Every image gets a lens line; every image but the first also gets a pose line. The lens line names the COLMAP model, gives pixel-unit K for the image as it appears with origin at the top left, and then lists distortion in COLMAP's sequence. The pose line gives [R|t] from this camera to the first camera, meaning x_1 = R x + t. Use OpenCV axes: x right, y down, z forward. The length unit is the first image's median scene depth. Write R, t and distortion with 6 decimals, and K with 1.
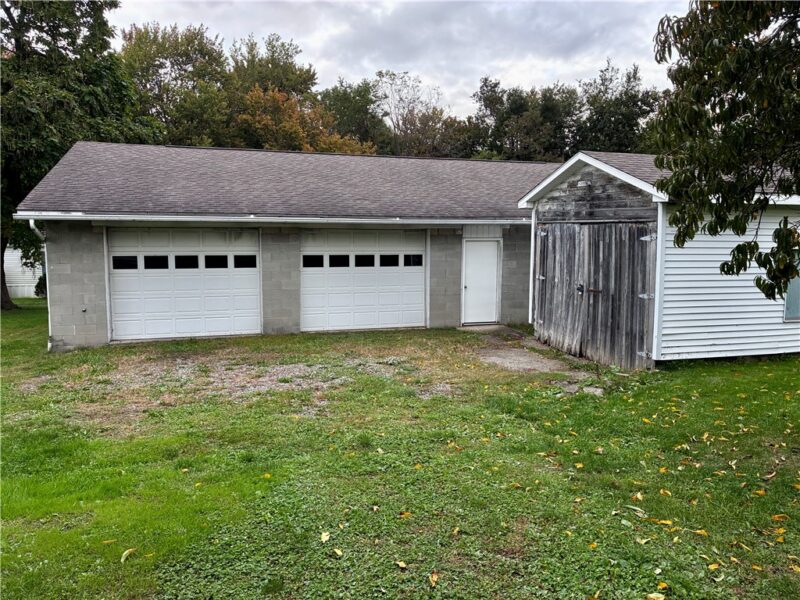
lens RADIAL K [[611.7, 0, 406.2], [0, 611.7, 297.5], [0, 0, 1]] dist [0.005004, 0.001290]
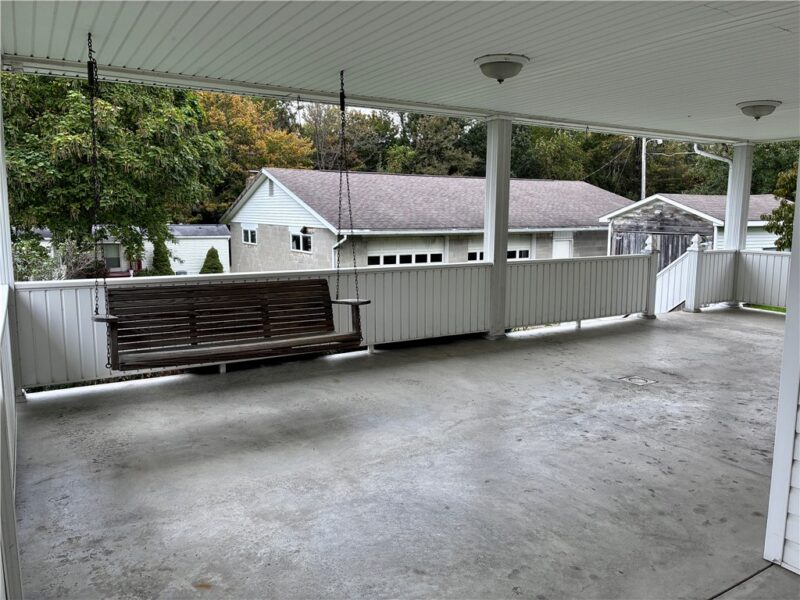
lens RADIAL K [[611.7, 0, 398.5], [0, 611.7, 299.0], [0, 0, 1]] dist [0.005004, 0.001290]
pose [[0.967386, -0.037976, 0.250446, -0.792878], [0.028055, 0.998678, 0.043065, -0.027676], [-0.251750, -0.034634, 0.967172, -0.472914]]
